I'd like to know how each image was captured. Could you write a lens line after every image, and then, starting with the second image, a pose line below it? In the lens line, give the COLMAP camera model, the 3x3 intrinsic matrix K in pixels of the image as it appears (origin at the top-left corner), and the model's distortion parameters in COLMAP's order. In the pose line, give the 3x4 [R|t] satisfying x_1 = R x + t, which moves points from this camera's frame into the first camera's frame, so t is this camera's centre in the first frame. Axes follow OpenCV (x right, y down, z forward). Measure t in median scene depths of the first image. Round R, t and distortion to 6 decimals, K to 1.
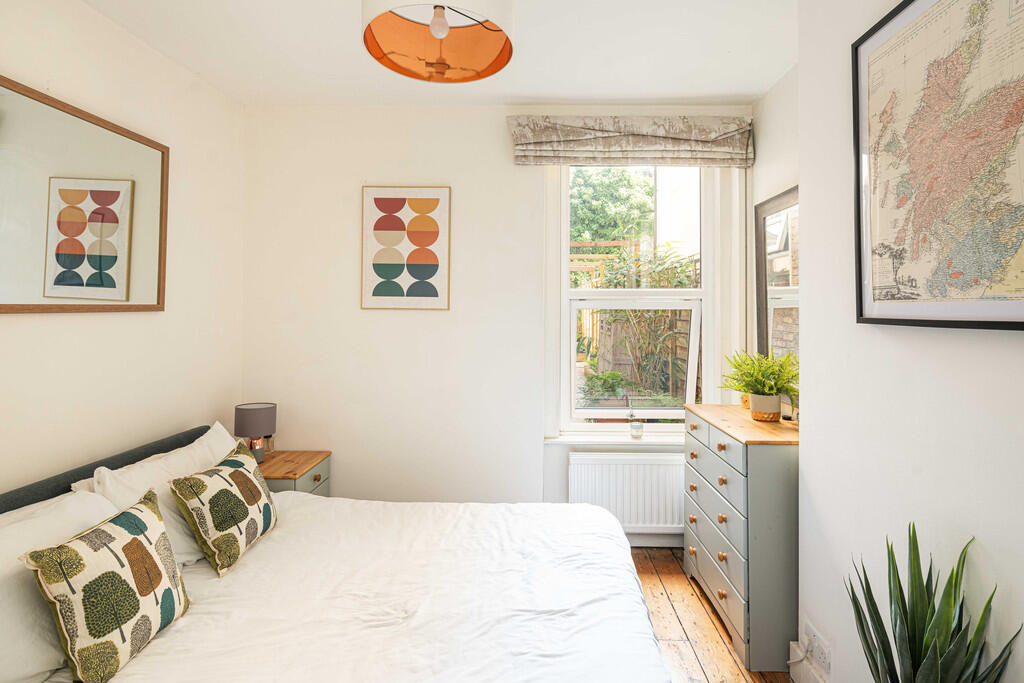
lens RADIAL K [[509.8, 0, 514.8], [0, 509.8, 313.0], [0, 0, 1]] dist [0.001271, -0.005843]
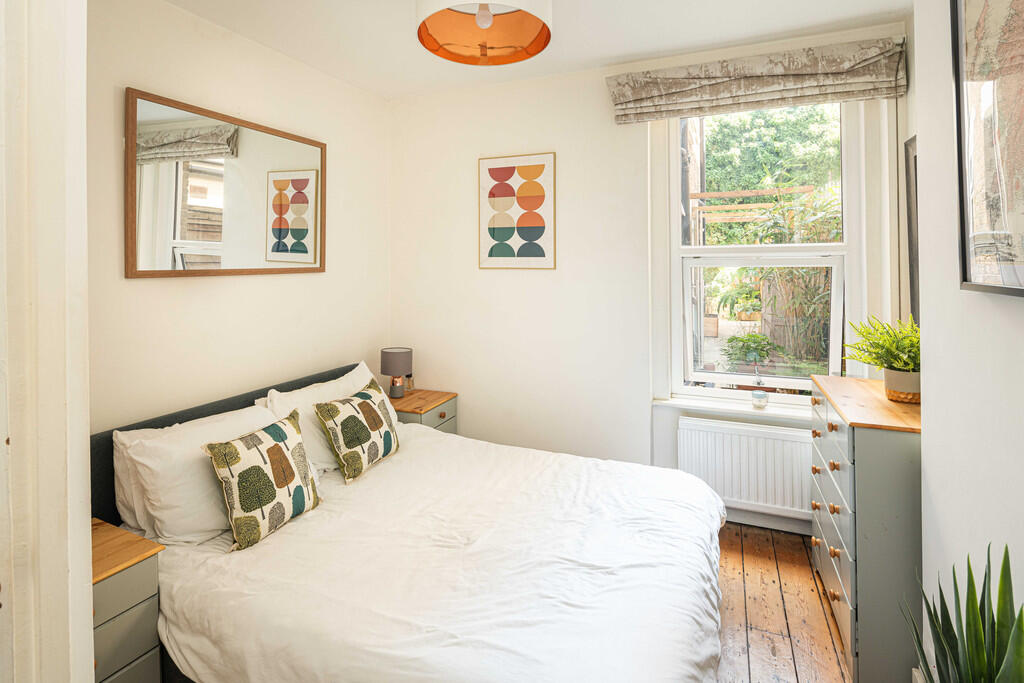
lens RADIAL K [[500.8, 0, 505.3], [0, 500.8, 269.6], [0, 0, 1]] dist [0.001870, -0.006814]
pose [[0.928312, -0.004419, -0.371776, 0.191068], [0.006598, 0.999968, 0.004590, -0.012335], [0.371744, -0.006714, 0.928311, 0.000170]]
